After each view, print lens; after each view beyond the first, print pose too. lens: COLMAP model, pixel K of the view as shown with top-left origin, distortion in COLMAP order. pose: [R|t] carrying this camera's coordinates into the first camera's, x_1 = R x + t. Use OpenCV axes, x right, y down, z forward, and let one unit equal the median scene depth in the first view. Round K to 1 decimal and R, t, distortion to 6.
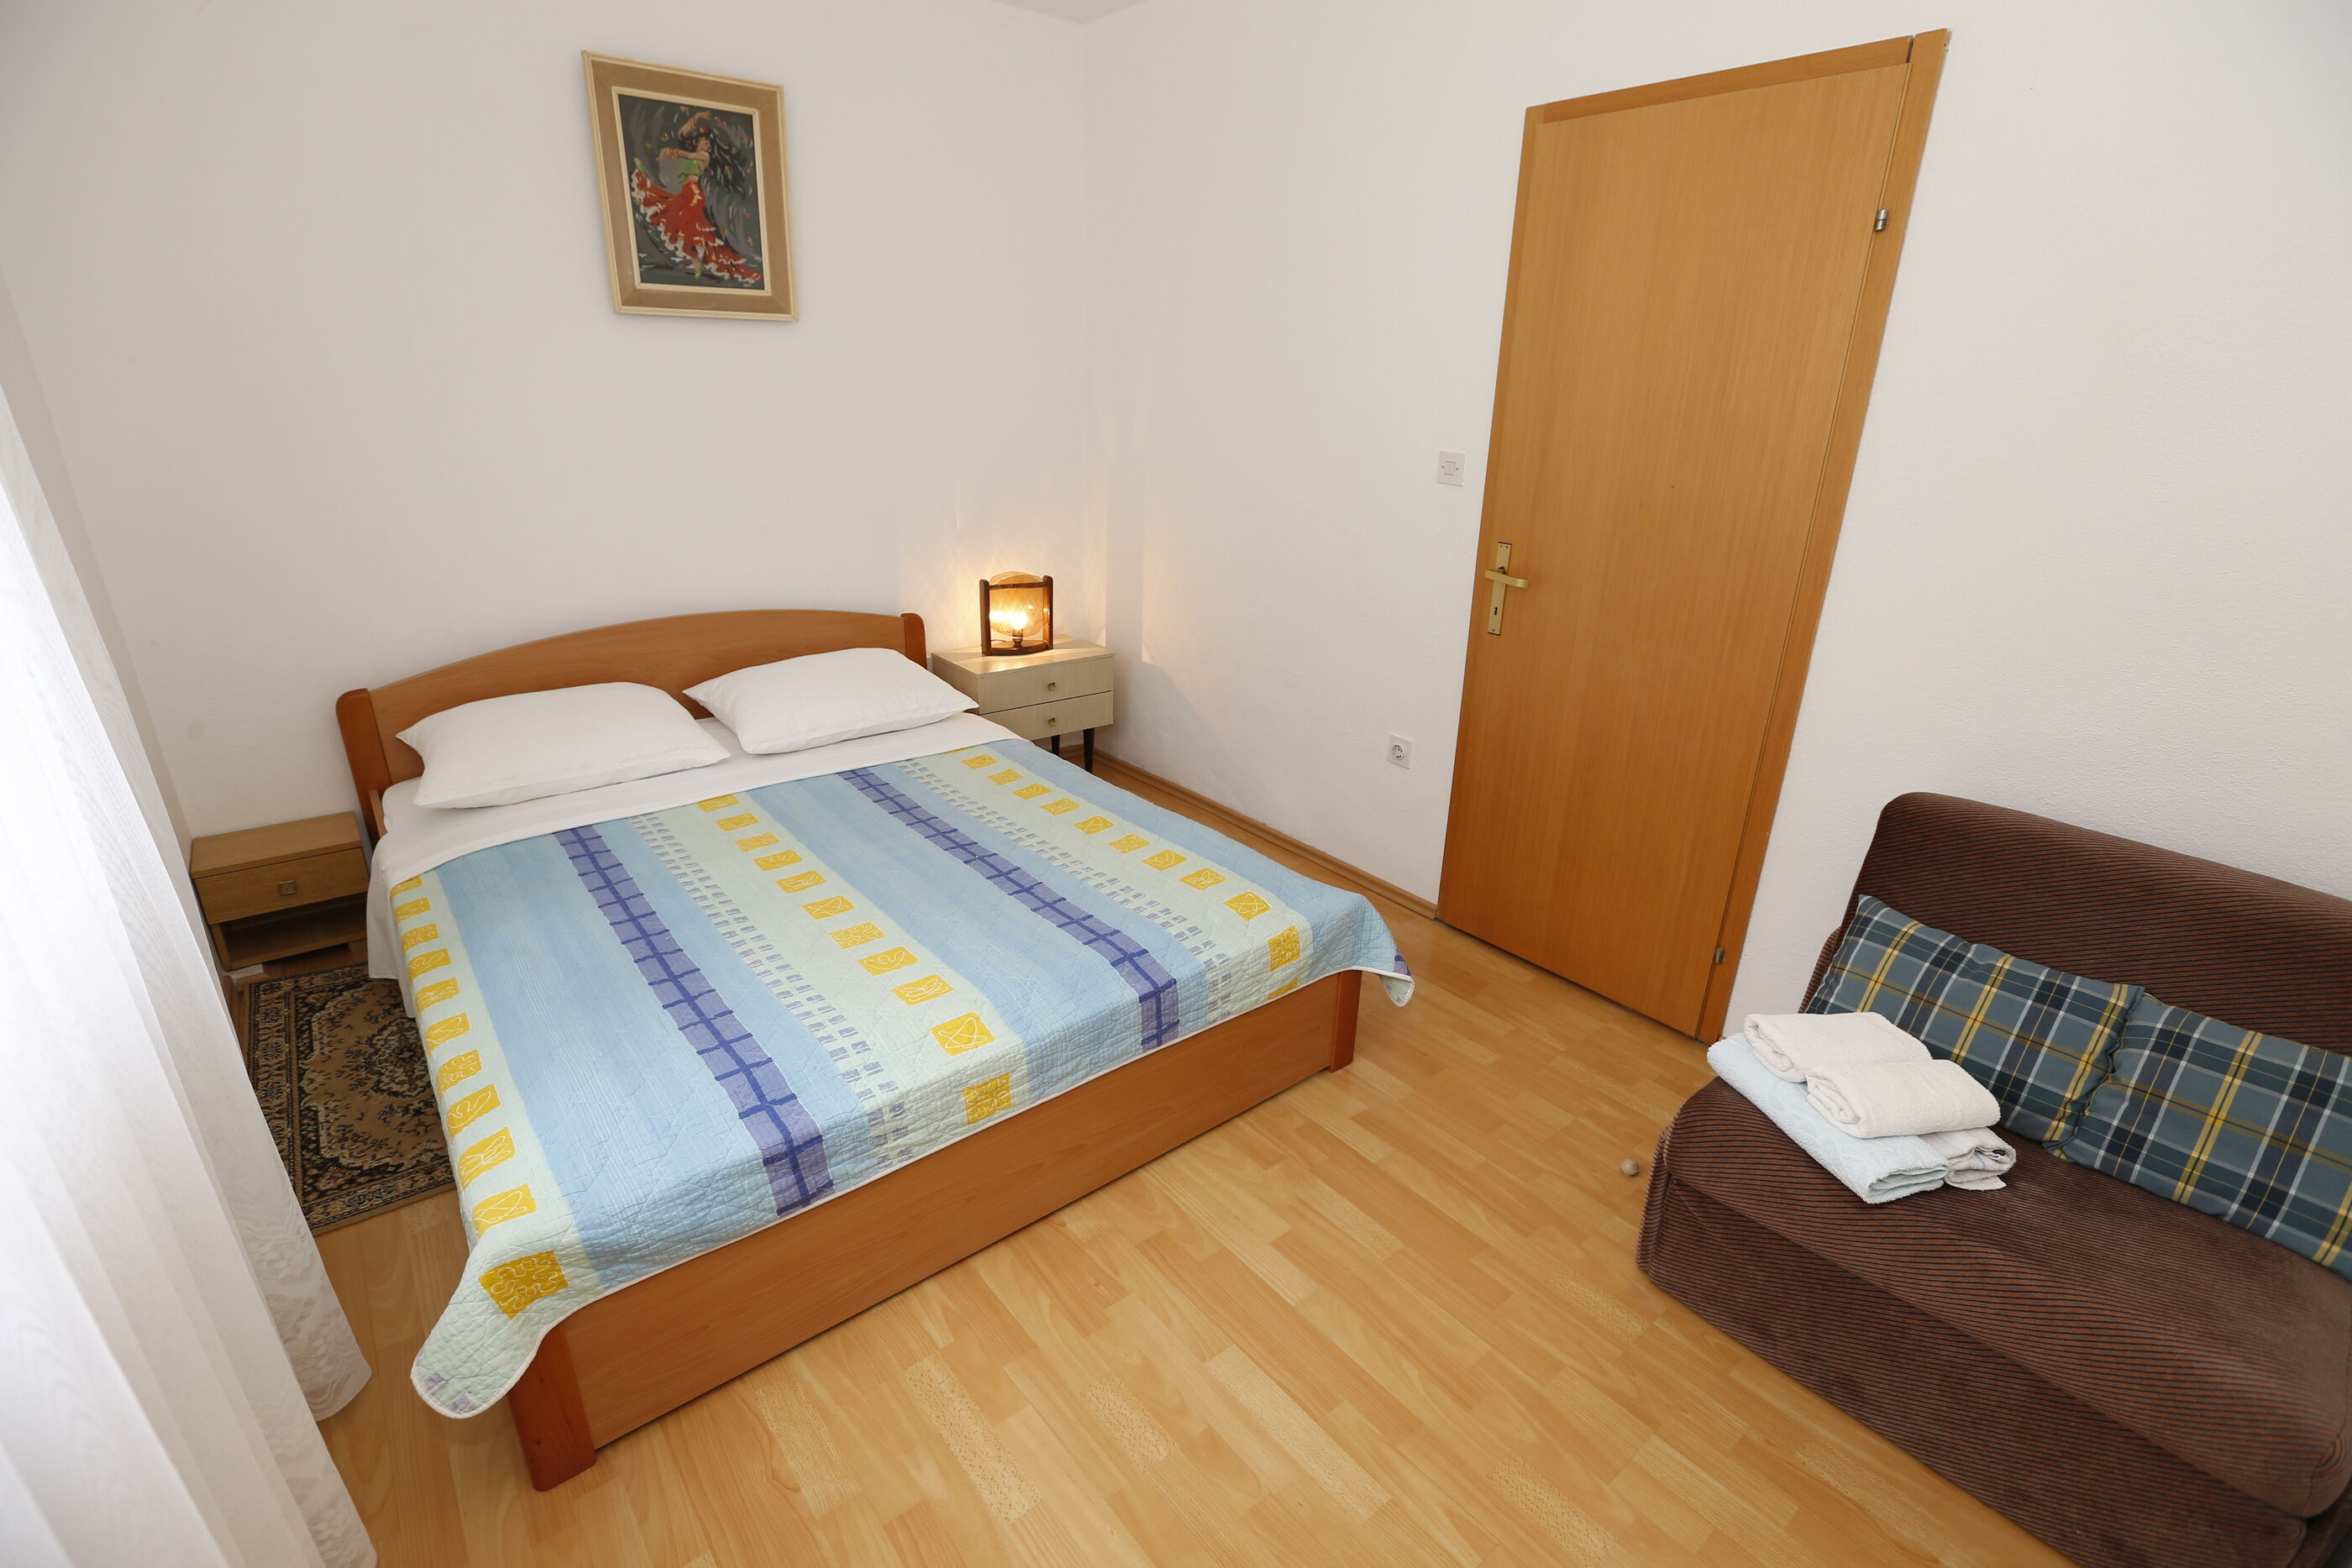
lens RADIAL K [[1082.4, 0, 1173.2], [0, 1082.4, 782.1], [0, 0, 1]] dist [-0.068582, 0.037197]
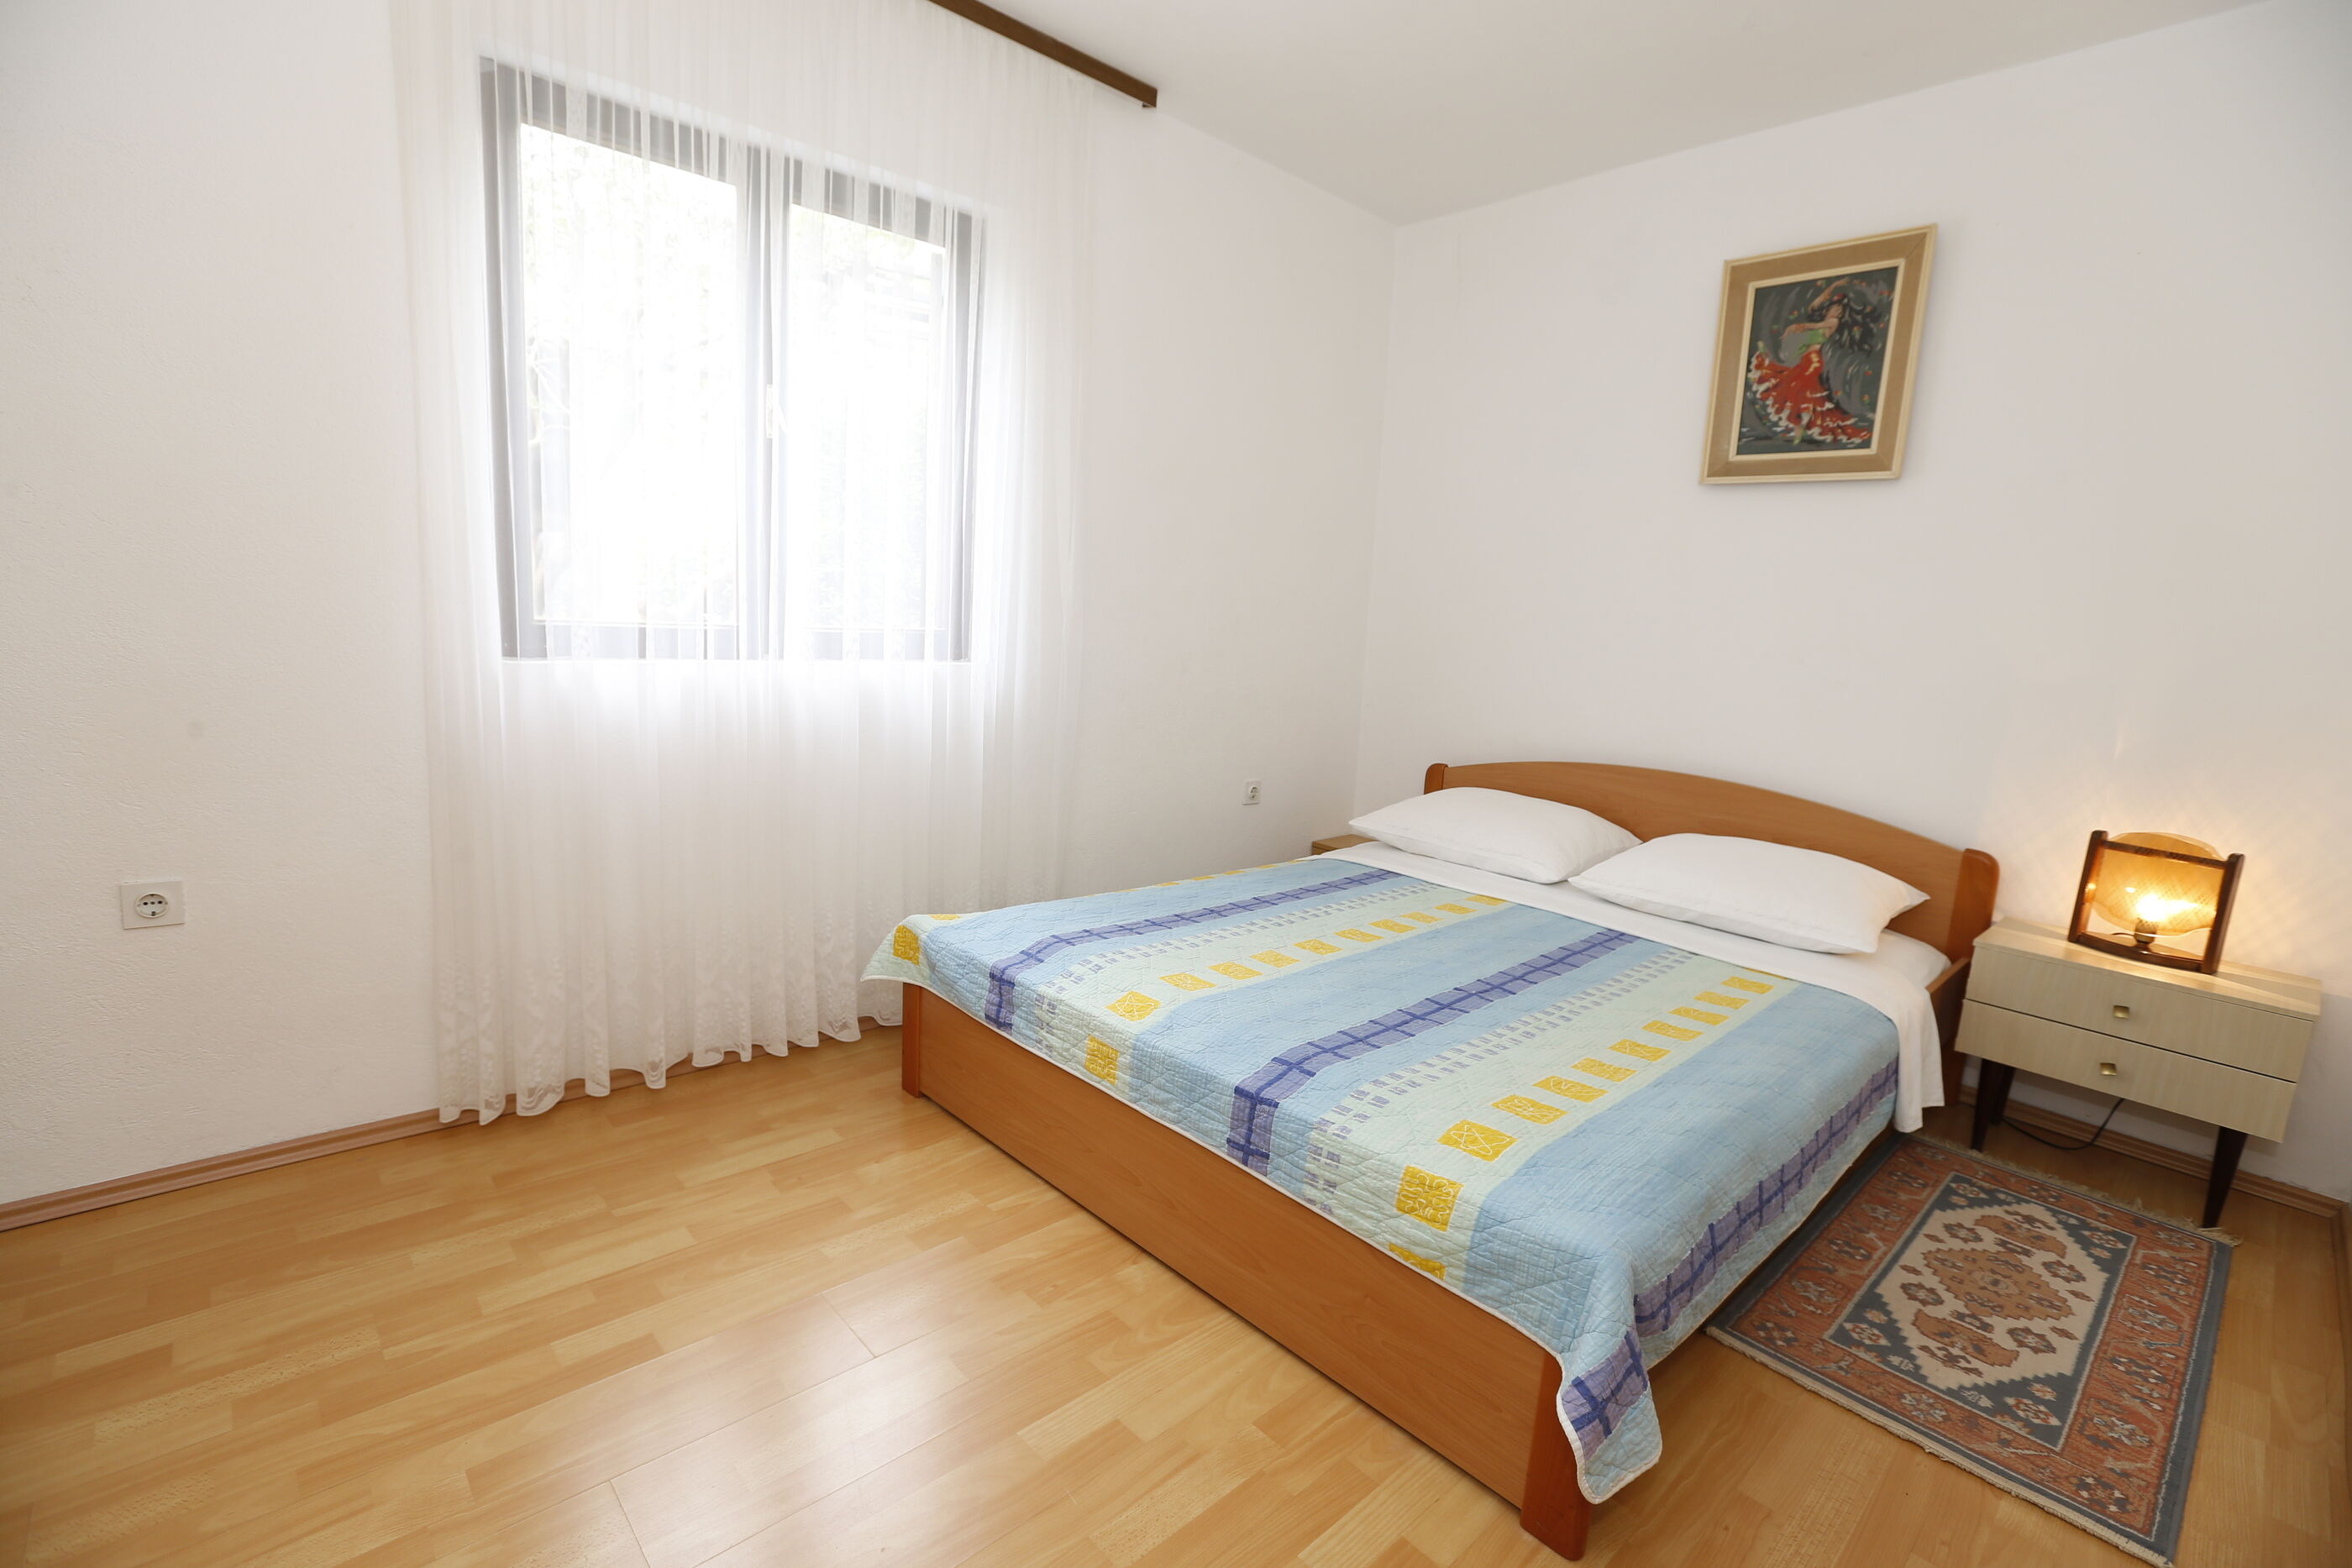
lens RADIAL K [[1074.2, 0, 1176.0], [0, 1074.2, 784.0], [0, 0, 1]] dist [-0.044942, 0.013692]
pose [[0.064517, 0.140508, -0.987975, 0.642480], [-0.403564, 0.909142, 0.102943, -0.077831], [0.912674, 0.392070, 0.115359, 0.609536]]
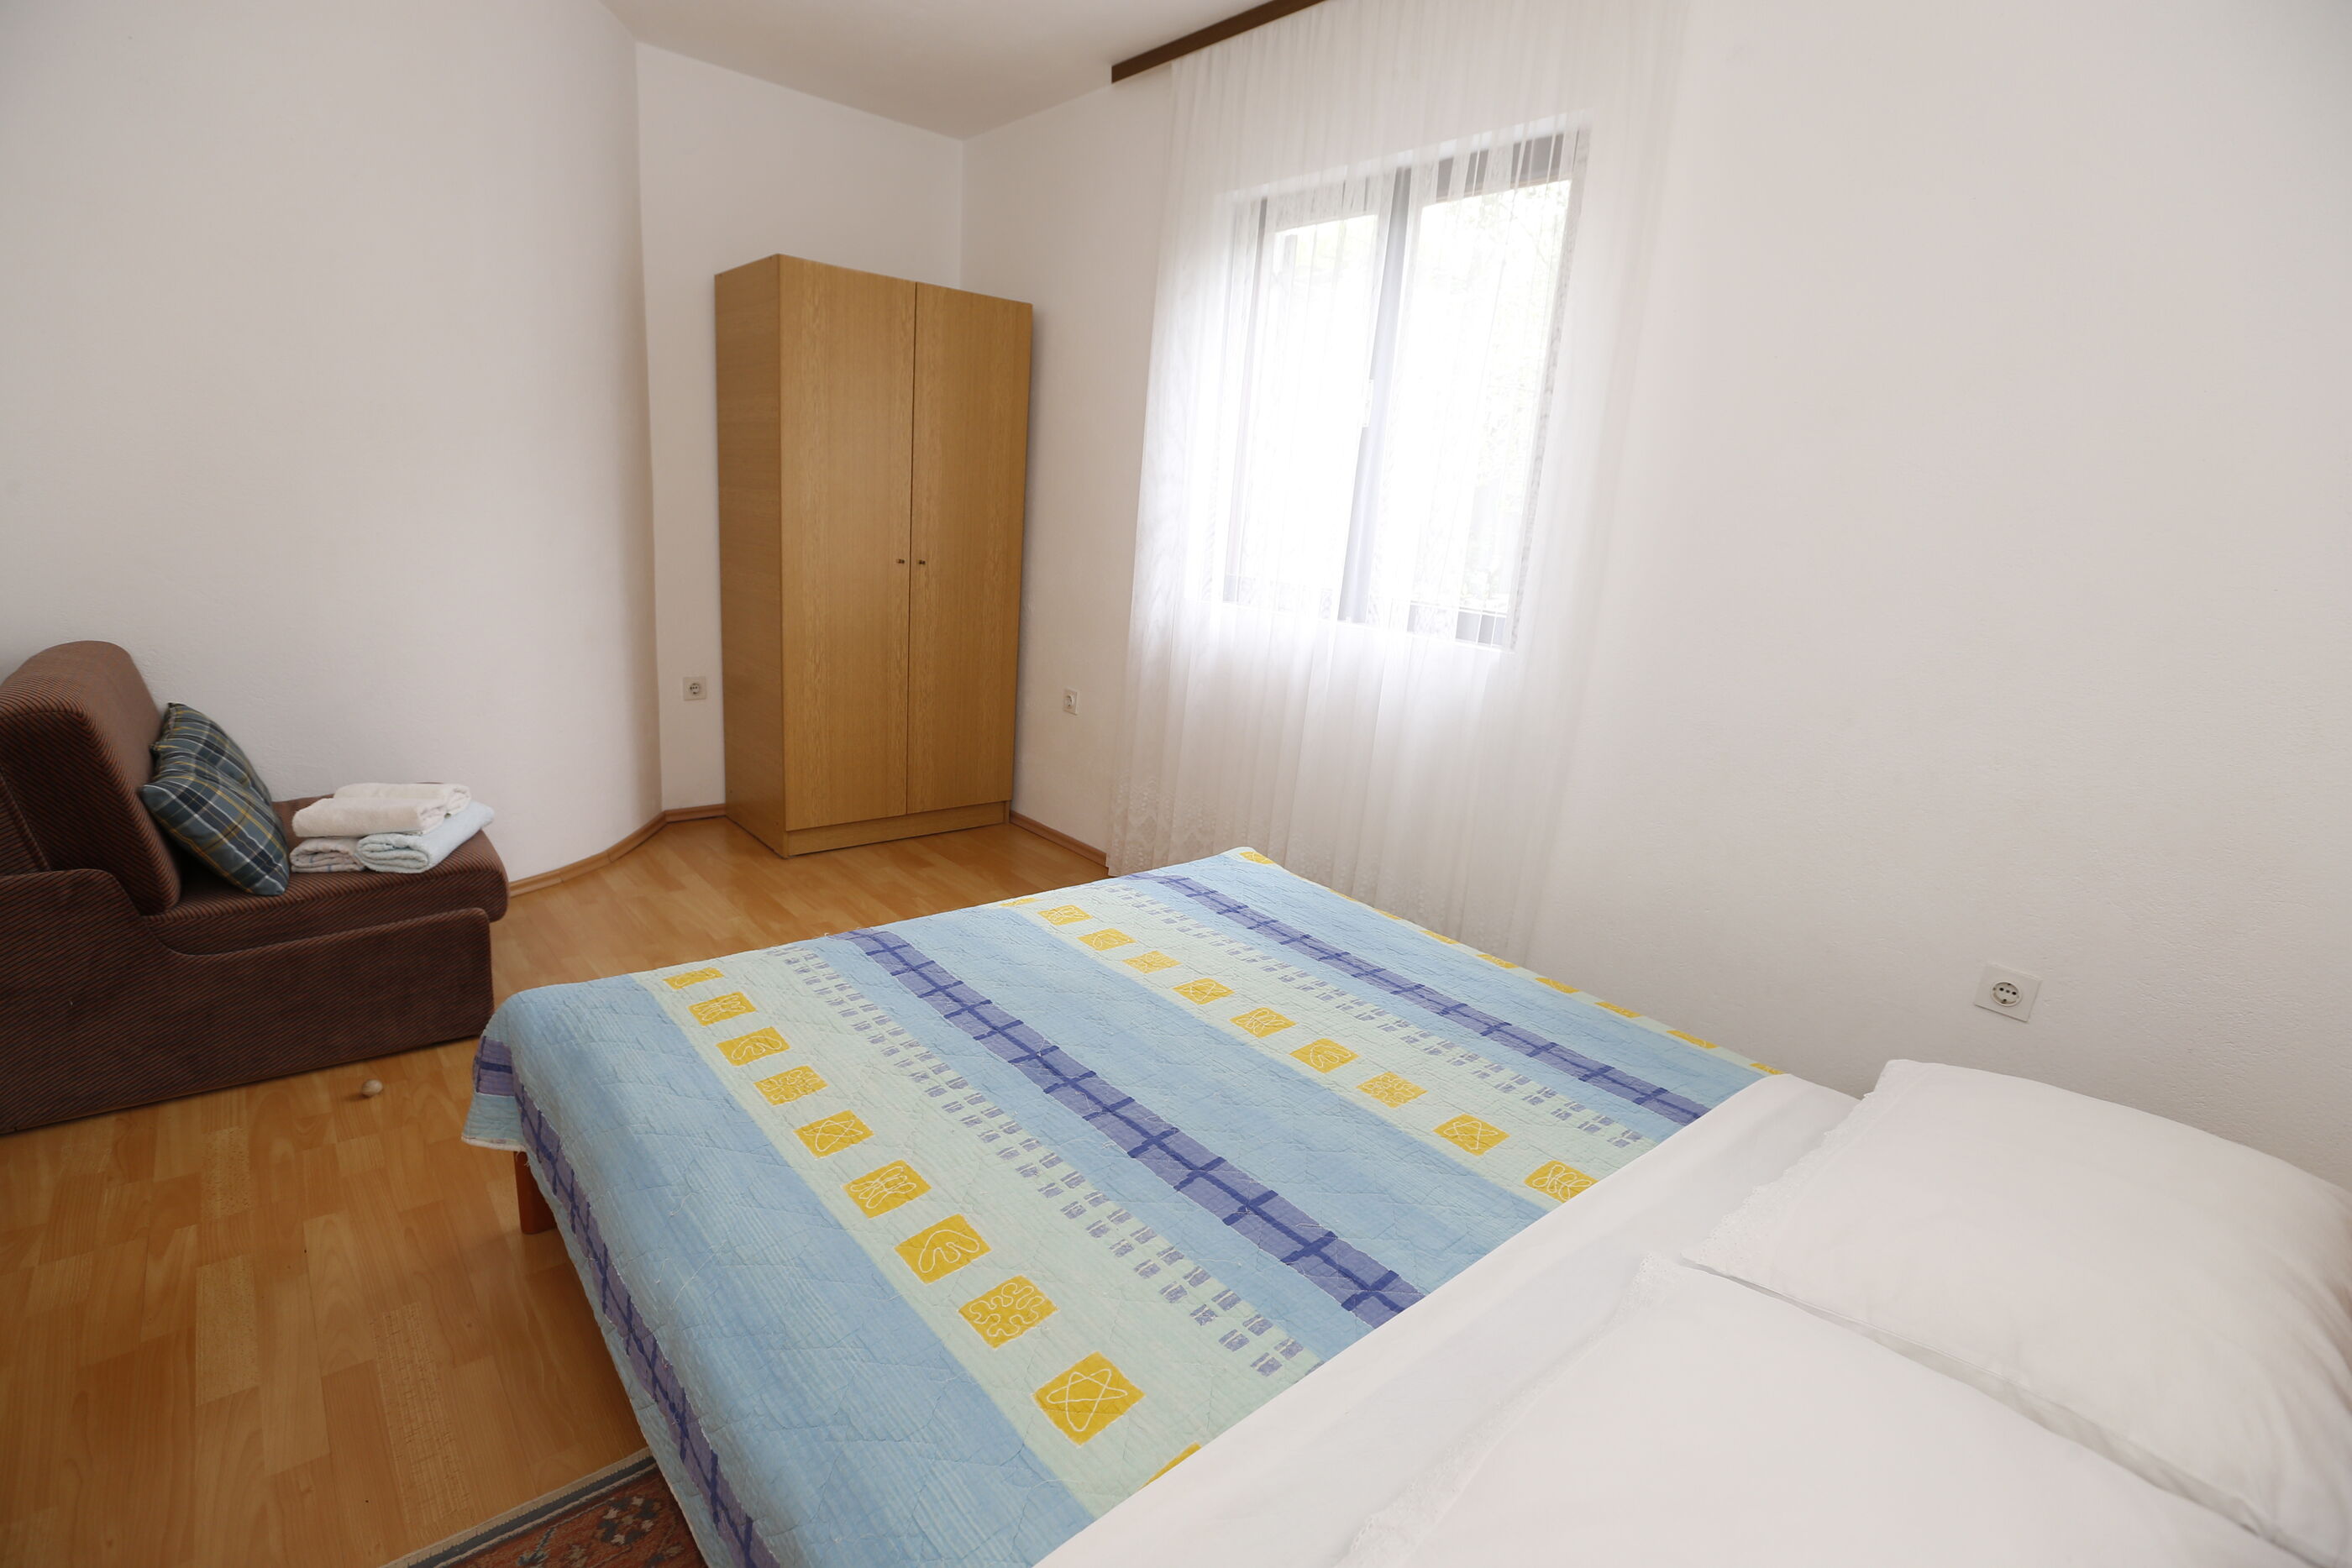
lens RADIAL K [[1092.8, 0, 1170.2], [0, 1092.8, 790.0], [0, 0, 1]] dist [-0.047590, 0.017135]
pose [[-0.994702, -0.090831, -0.048142, -0.213824], [-0.102021, 0.814652, 0.570907, -0.454894], [-0.012637, 0.572794, -0.819602, 1.453753]]
